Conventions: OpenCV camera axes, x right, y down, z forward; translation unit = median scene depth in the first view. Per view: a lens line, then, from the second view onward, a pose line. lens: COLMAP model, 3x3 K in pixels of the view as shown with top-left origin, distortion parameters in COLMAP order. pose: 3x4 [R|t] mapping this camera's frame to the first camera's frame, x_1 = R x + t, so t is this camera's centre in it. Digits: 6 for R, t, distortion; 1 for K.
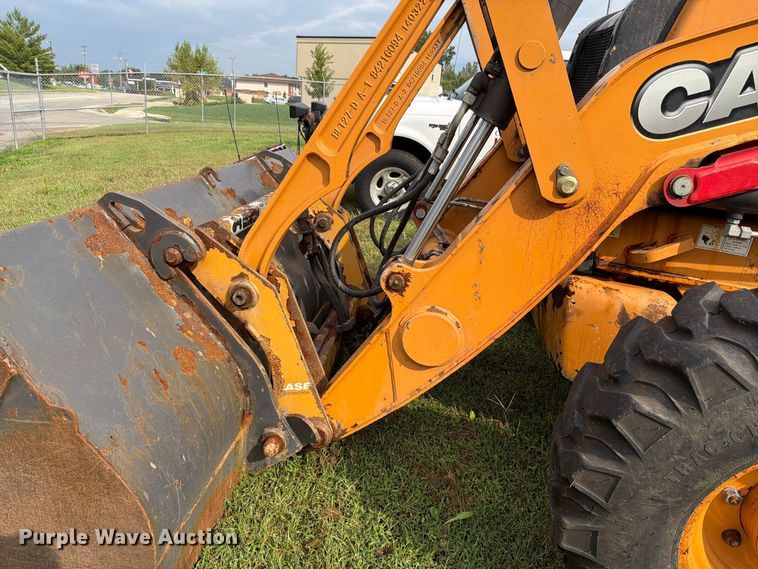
lens RADIAL K [[559.5, 0, 379.0], [0, 559.5, 284.5], [0, 0, 1]] dist [0.040778, -0.050545]
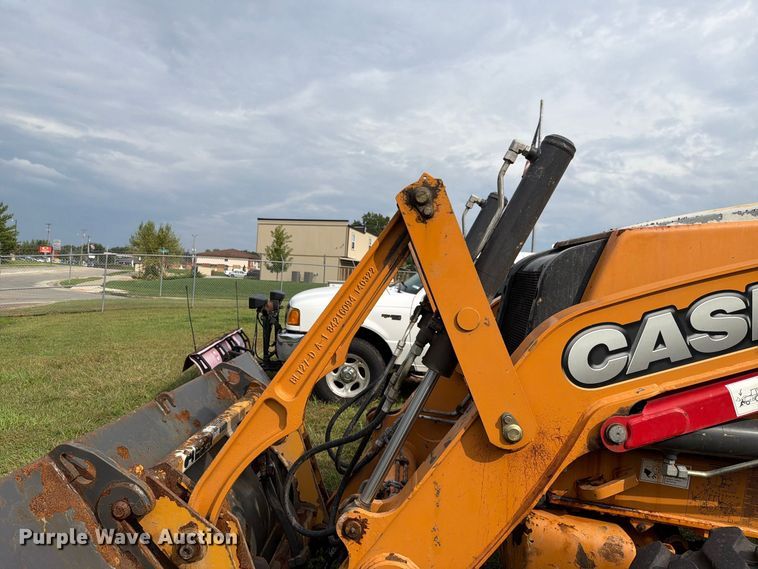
lens RADIAL K [[556.3, 0, 379.0], [0, 556.3, 284.5], [0, 0, 1]] dist [0.072655, -0.115525]
pose [[0.996854, -0.005895, 0.079037, 0.001411], [0.028678, 0.956488, -0.290359, -0.124803], [-0.073887, 0.291712, 0.953648, -0.061328]]
